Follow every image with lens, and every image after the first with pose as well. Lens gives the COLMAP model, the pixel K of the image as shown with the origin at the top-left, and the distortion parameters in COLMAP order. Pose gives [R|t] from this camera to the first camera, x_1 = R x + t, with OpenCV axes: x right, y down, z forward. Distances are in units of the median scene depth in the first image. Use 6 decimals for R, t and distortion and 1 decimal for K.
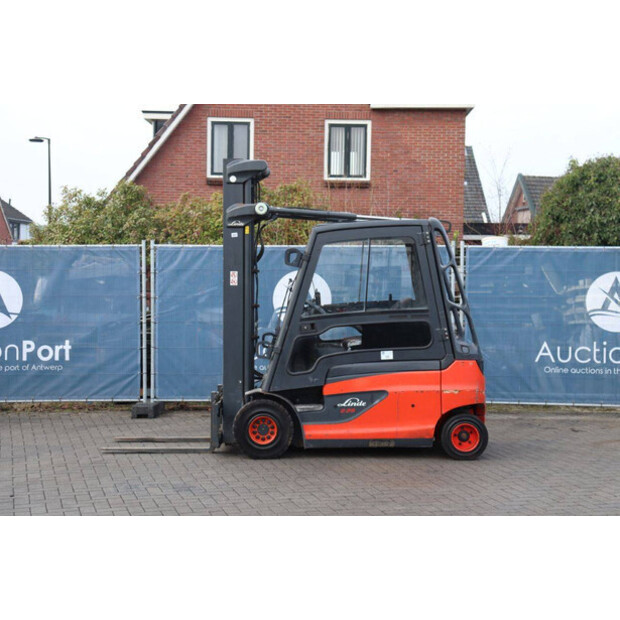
lens RADIAL K [[1091.3, 0, 310.0], [0, 1091.3, 310.0], [0, 0, 1]] dist [0.208063, 0.002403]
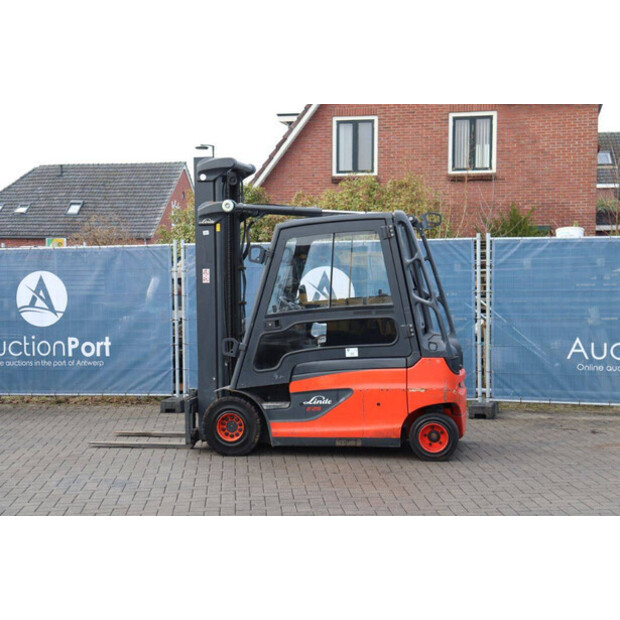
lens RADIAL K [[1064.8, 0, 310.0], [0, 1064.8, 310.0], [0, 0, 1]] dist [0.199098, 0.025233]
pose [[0.977829, -0.007270, -0.209280, 0.230565], [0.008223, 0.999959, 0.003686, -0.000367], [0.209244, -0.005326, 0.977849, 0.059350]]
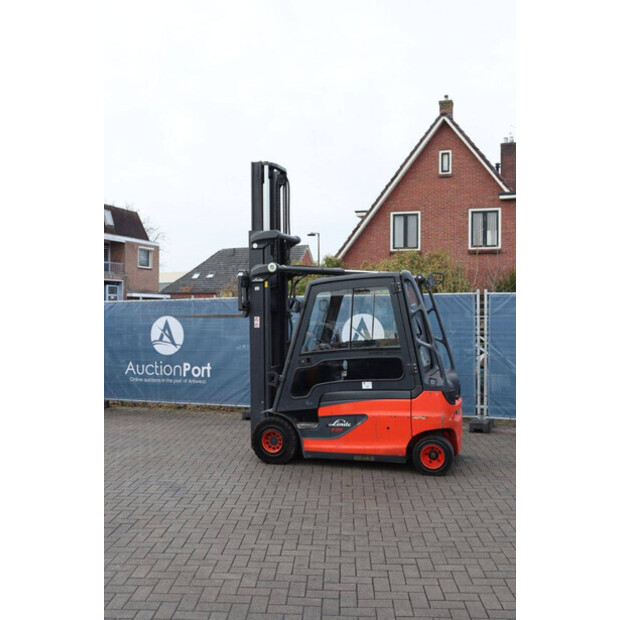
lens RADIAL K [[646.4, 0, 310.0], [0, 646.4, 310.0], [0, 0, 1]] dist [-0.071113, 0.004341]
pose [[0.942640, -0.012128, -0.333591, 0.246252], [-0.000035, 0.999336, -0.036432, -0.015379], [0.333811, 0.034354, 0.942014, 0.301697]]
